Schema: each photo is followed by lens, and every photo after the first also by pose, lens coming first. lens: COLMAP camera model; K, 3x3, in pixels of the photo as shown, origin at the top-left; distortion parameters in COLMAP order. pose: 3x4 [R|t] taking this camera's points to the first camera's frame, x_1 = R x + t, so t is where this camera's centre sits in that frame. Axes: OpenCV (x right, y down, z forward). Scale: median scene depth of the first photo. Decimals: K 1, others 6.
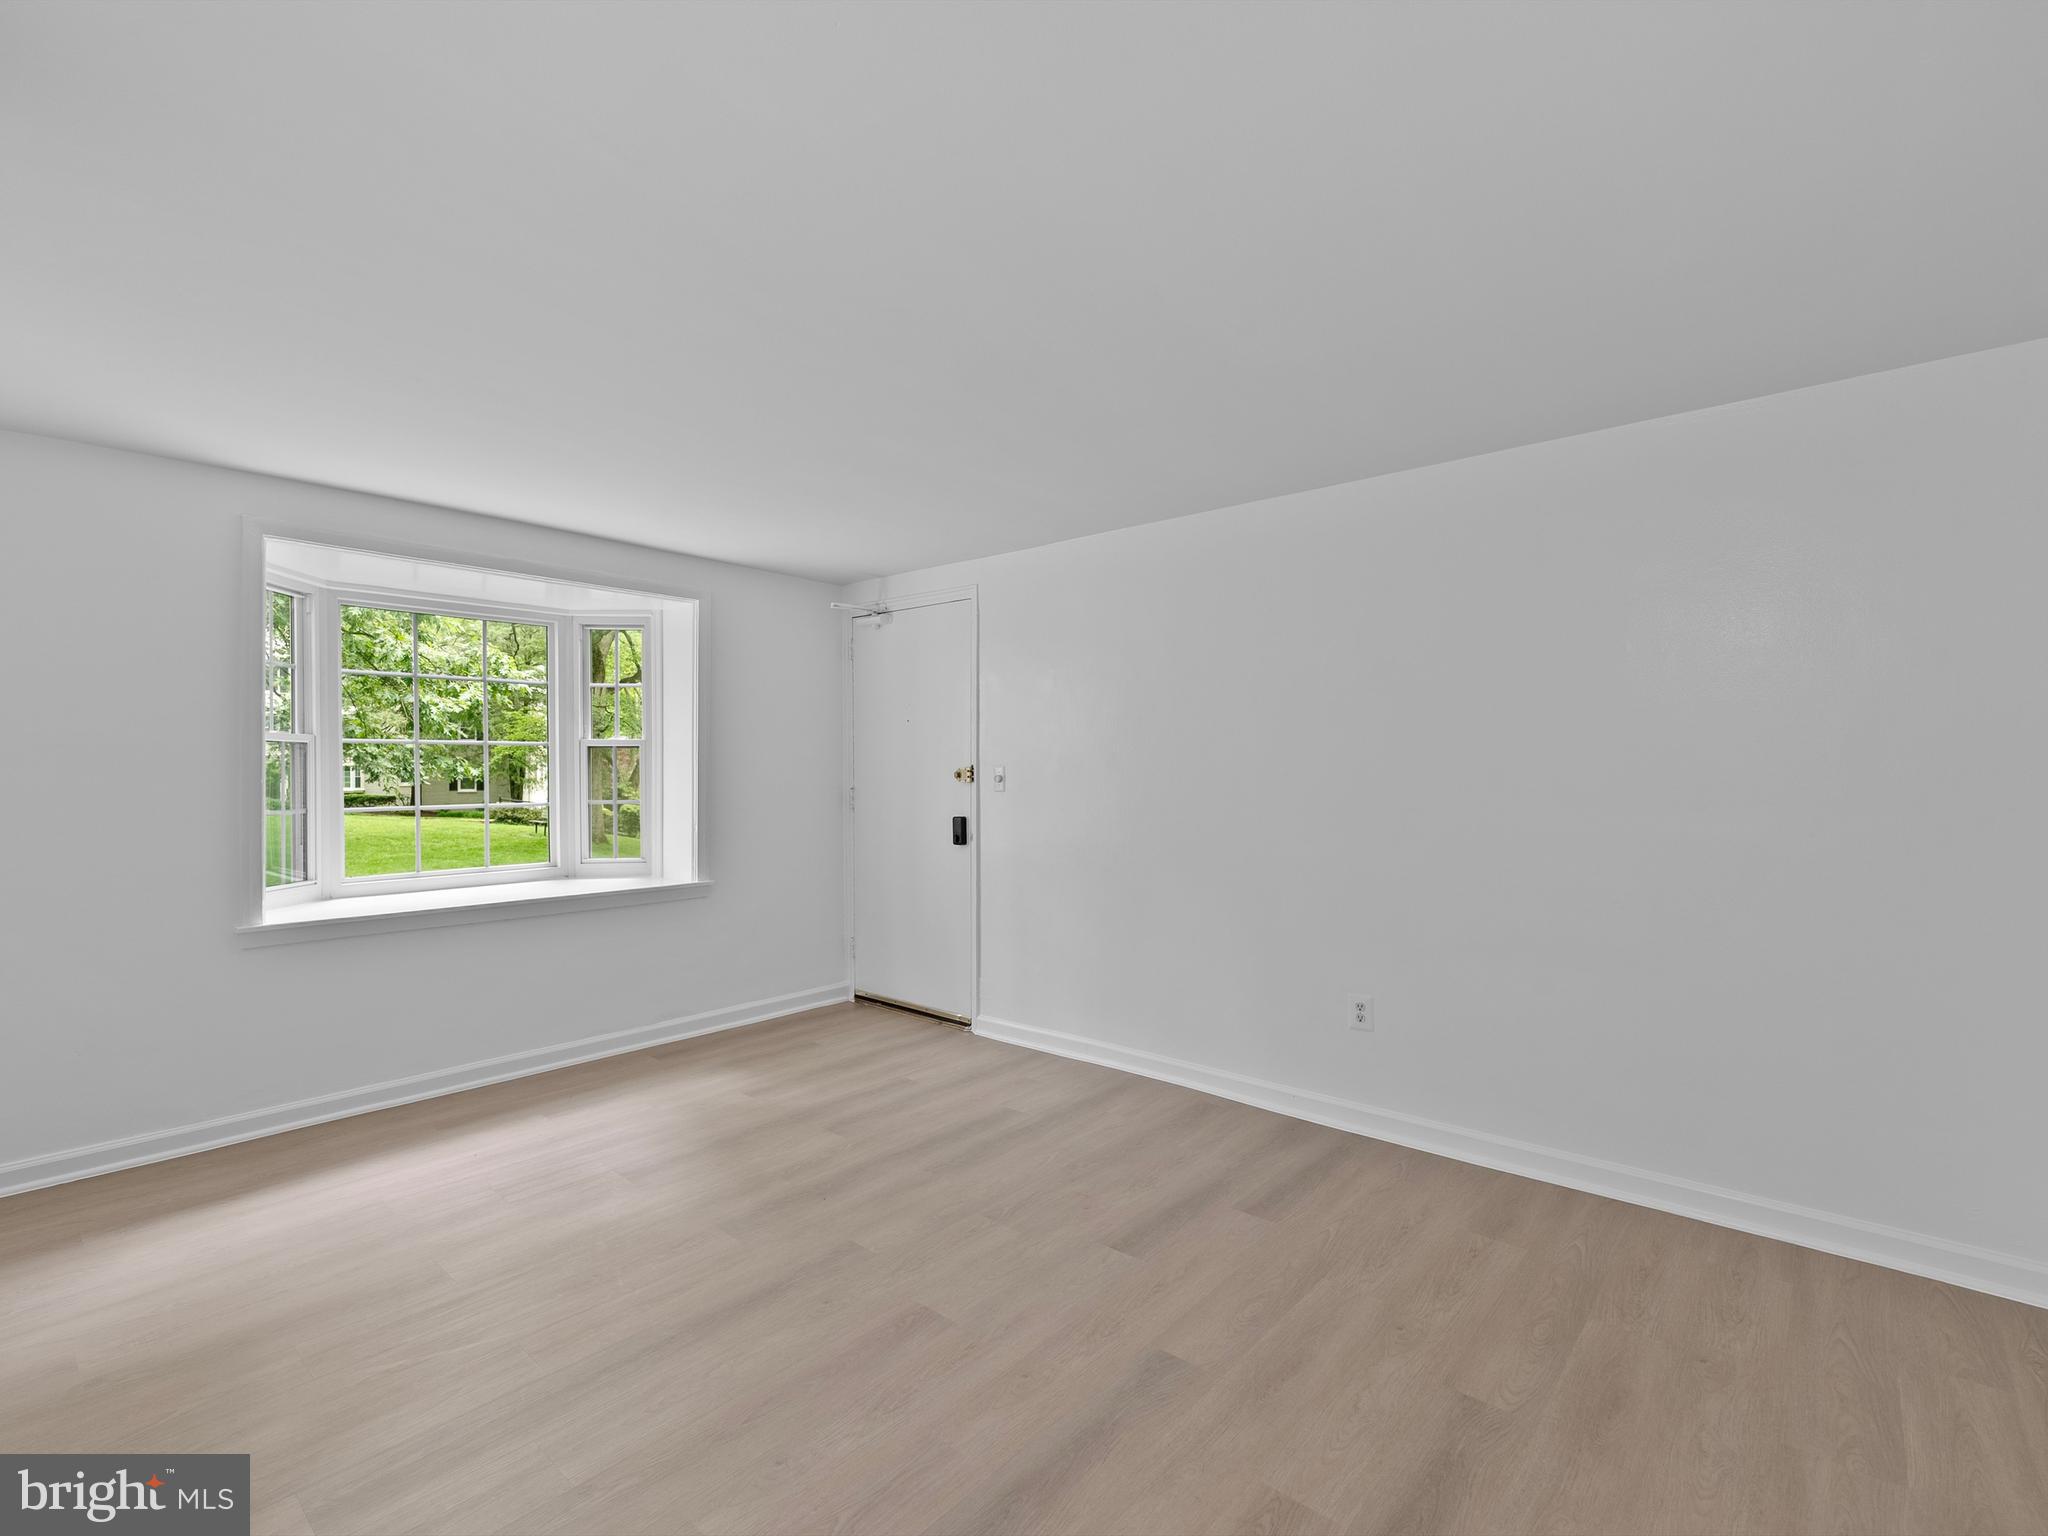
lens RADIAL K [[934.3, 0, 1026.6], [0, 934.3, 758.2], [0, 0, 1]] dist [-0.001922, -0.000113]
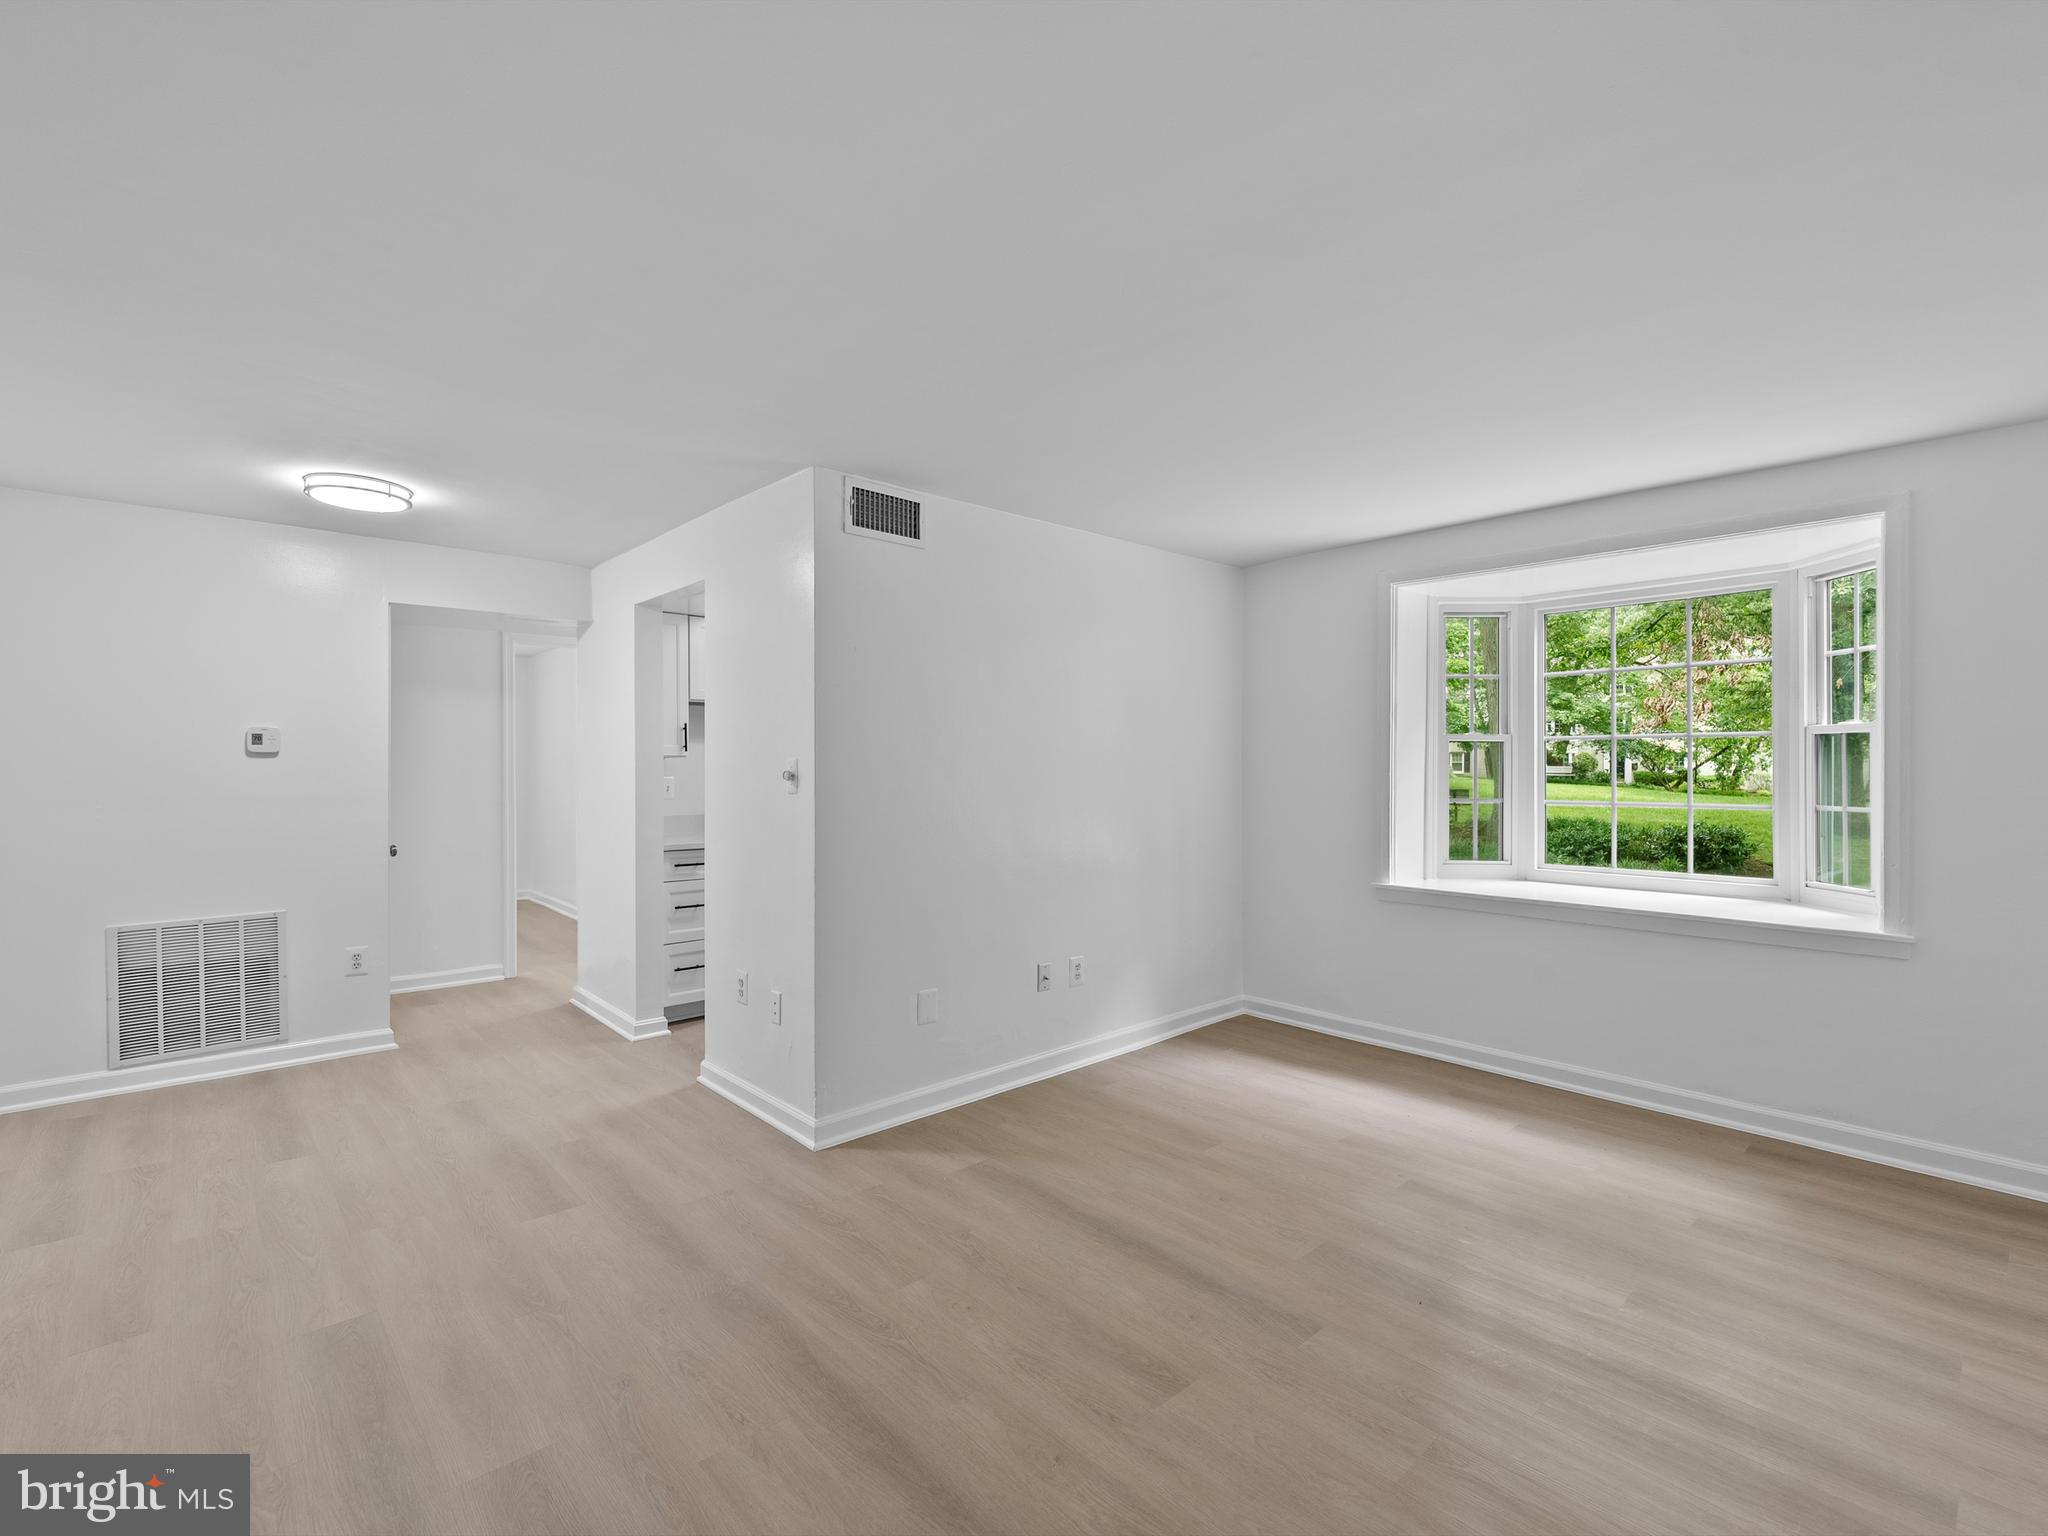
lens RADIAL K [[934.3, 0, 1026.6], [0, 934.3, 758.2], [0, 0, 1]] dist [-0.001922, -0.000113]
pose [[-0.118430, -0.005264, -0.992948, 0.440928], [0.013694, 0.999882, -0.006934, 0.003843], [0.992868, -0.014419, -0.118344, 0.544618]]
